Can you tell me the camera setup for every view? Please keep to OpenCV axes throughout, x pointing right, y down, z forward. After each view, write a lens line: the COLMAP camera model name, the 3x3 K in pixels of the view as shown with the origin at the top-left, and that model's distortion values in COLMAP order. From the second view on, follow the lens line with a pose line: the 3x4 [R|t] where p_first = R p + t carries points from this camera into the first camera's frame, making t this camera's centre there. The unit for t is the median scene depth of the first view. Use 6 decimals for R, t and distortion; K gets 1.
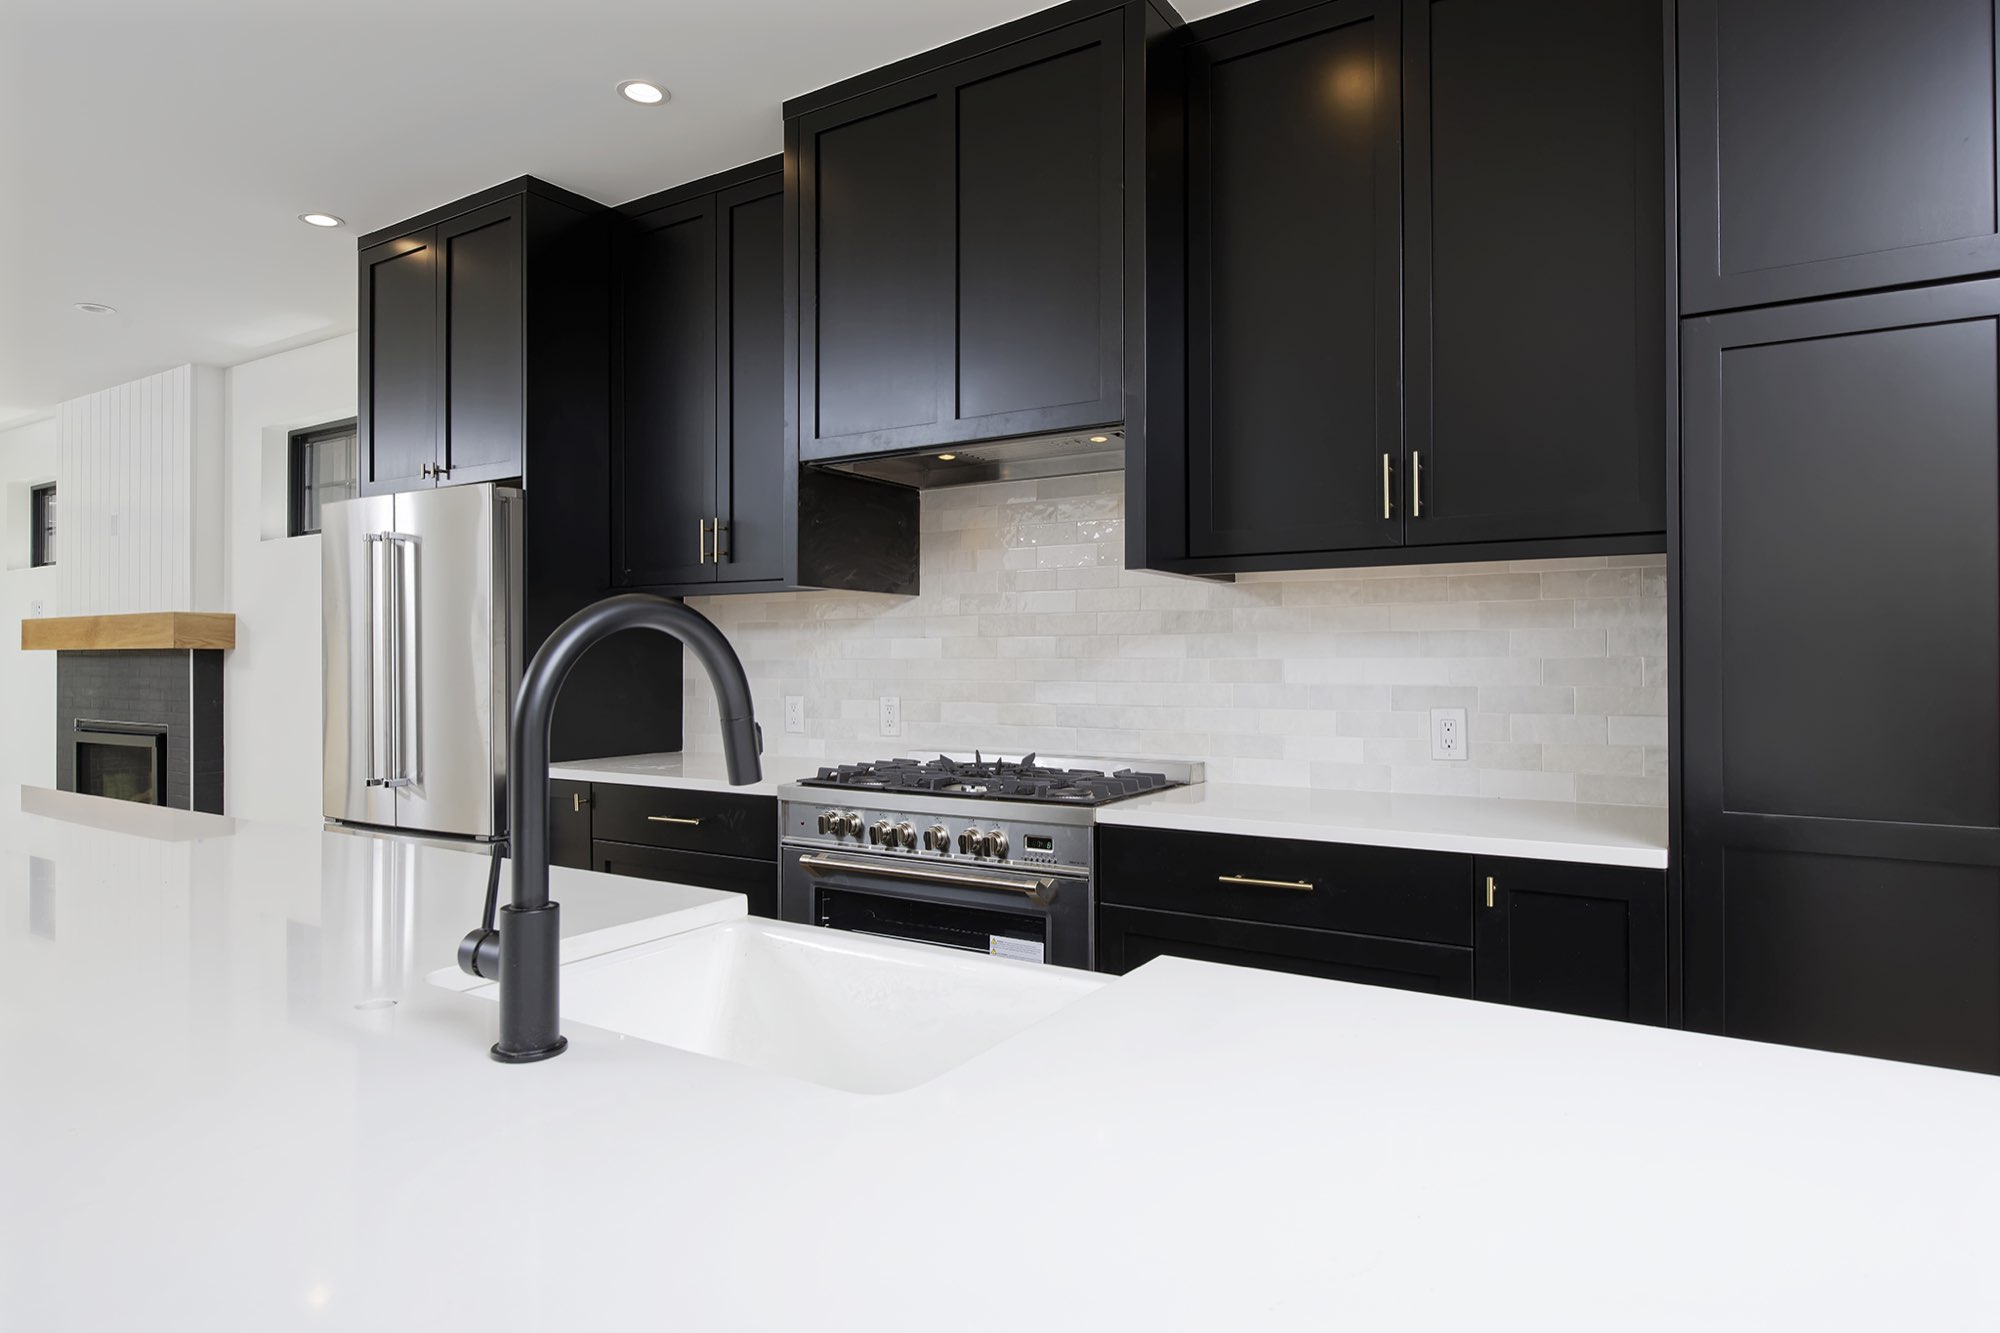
lens RADIAL K [[1137.1, 0, 1009.8], [0, 1137.1, 656.3], [0, 0, 1]] dist [0.001497, 0.000526]
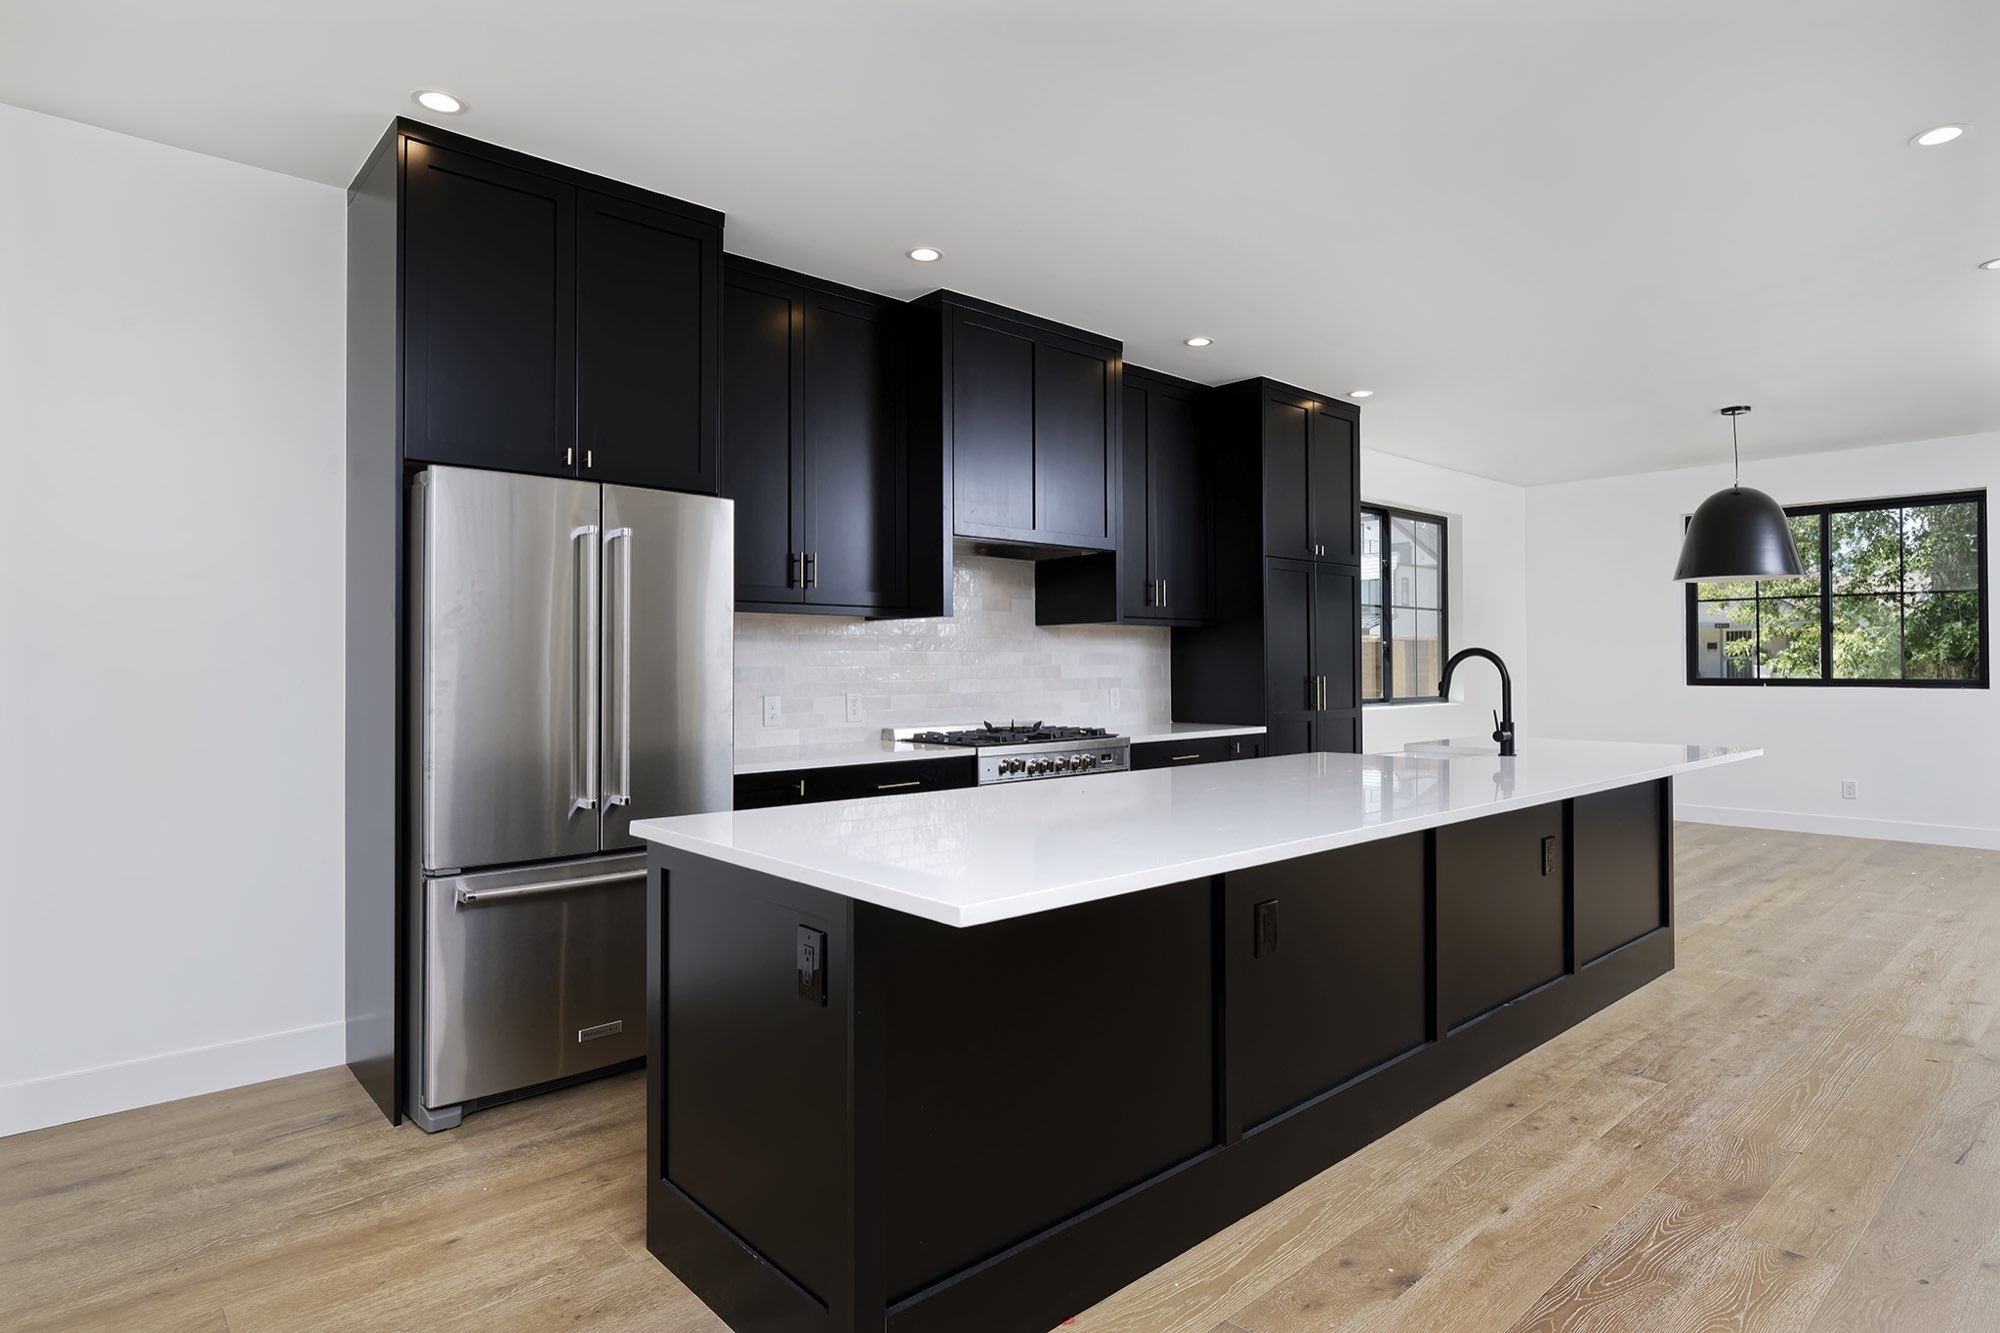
lens RADIAL K [[1088.9, 0, 1005.5], [0, 1088.9, 652.8], [0, 0, 1]] dist [0.000224, 0.000346]
pose [[0.270956, 0.011599, 0.962522, -1.340105], [0.000044, 0.999927, -0.012062, 0.002546], [-0.962592, 0.003311, 0.270936, 0.474692]]
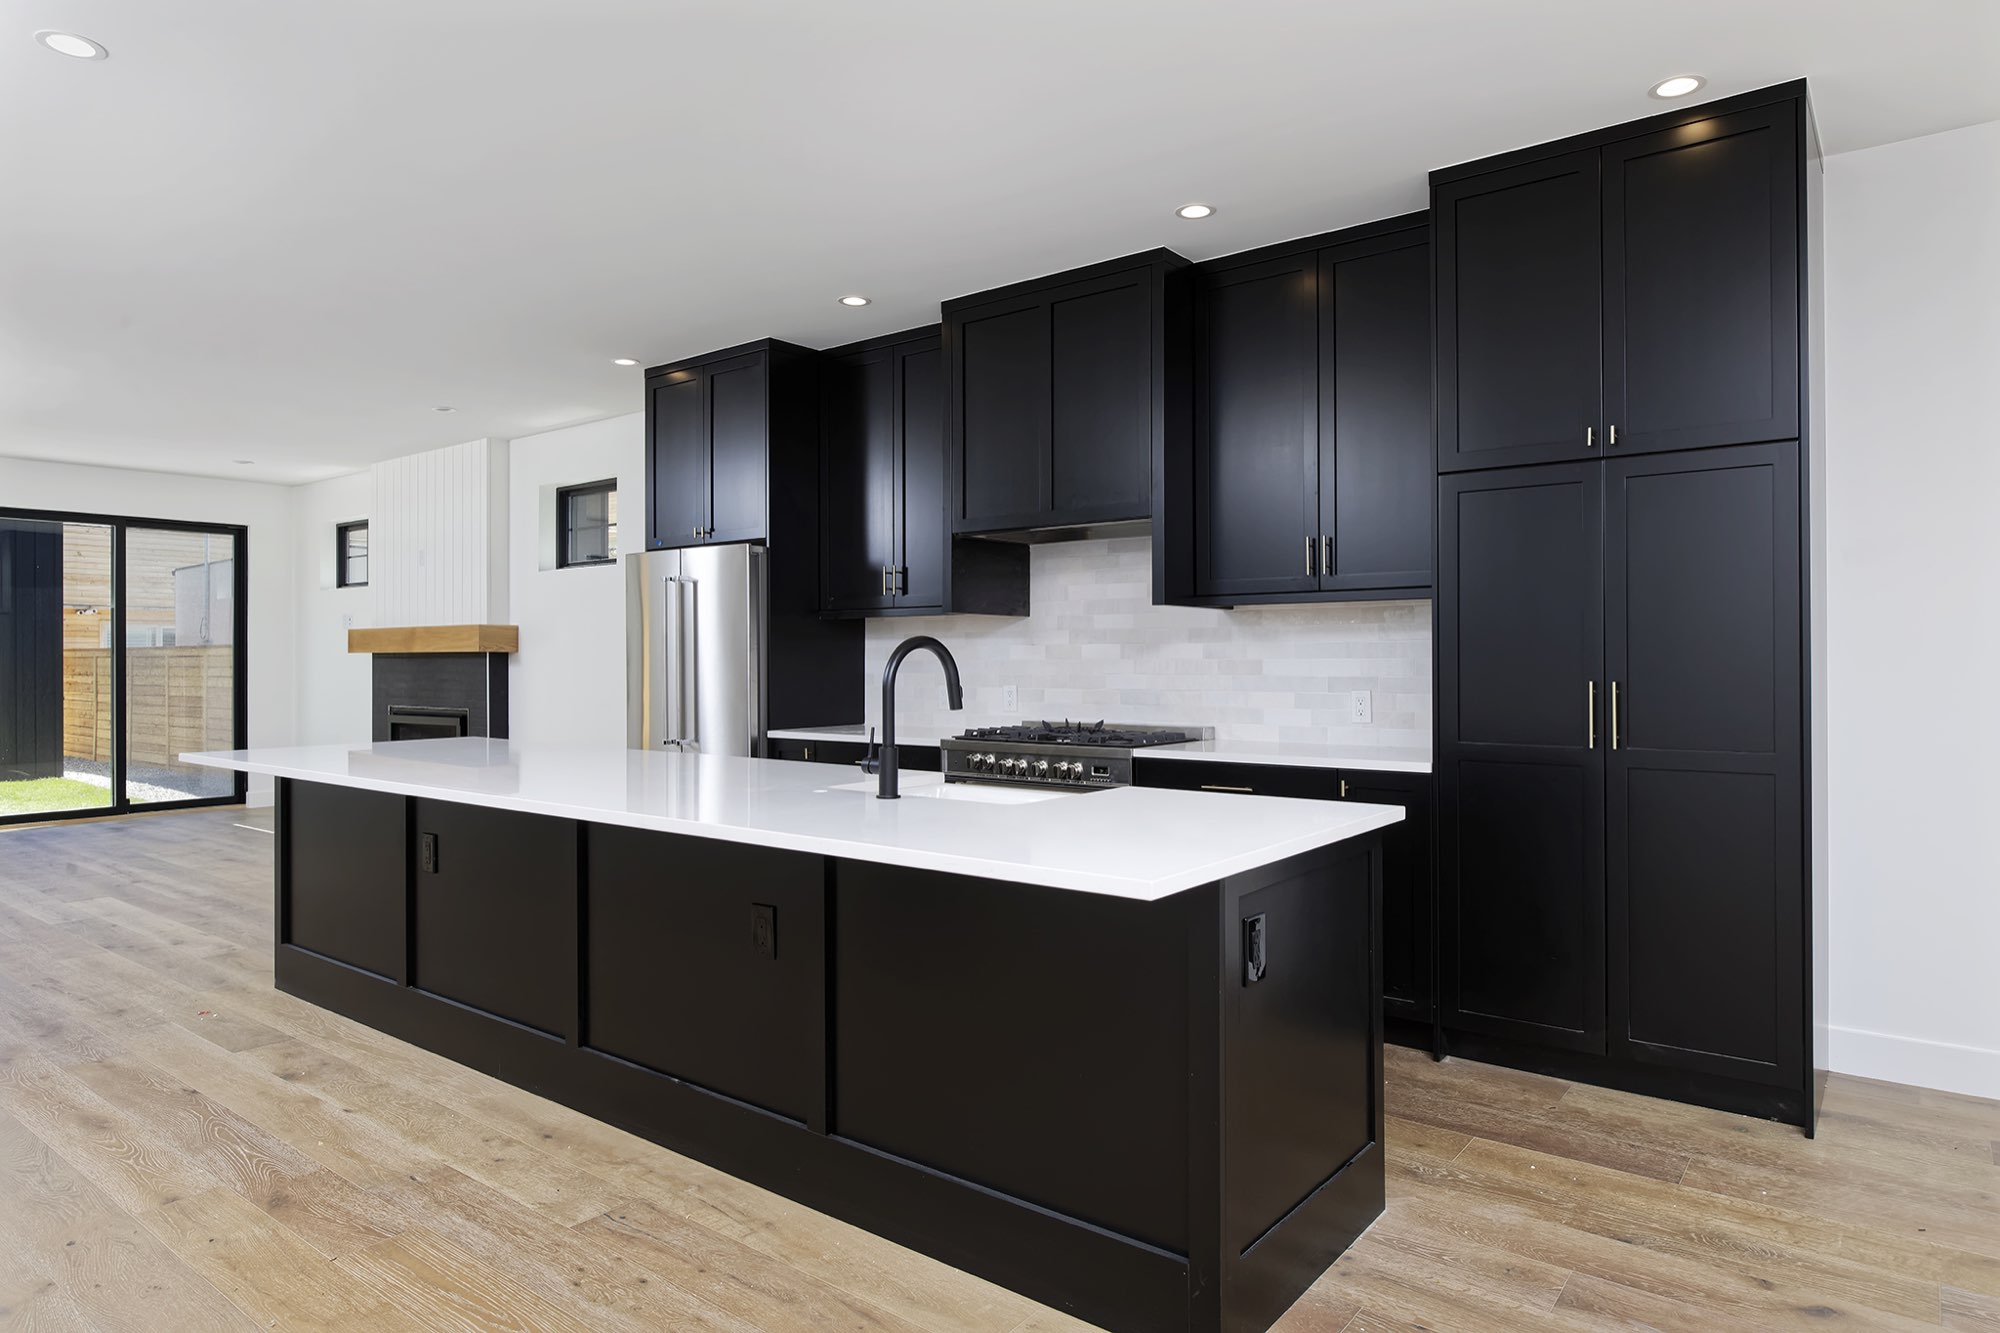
lens RADIAL K [[1175.7, 0, 1019.5], [0, 1175.7, 659.7], [0, 0, 1]] dist [-0.004099, -0.001479]
pose [[0.995537, -0.001537, -0.094359, 0.050567], [0.001949, 0.999989, 0.004270, -0.003624], [0.094351, -0.004435, 0.995529, -0.516038]]
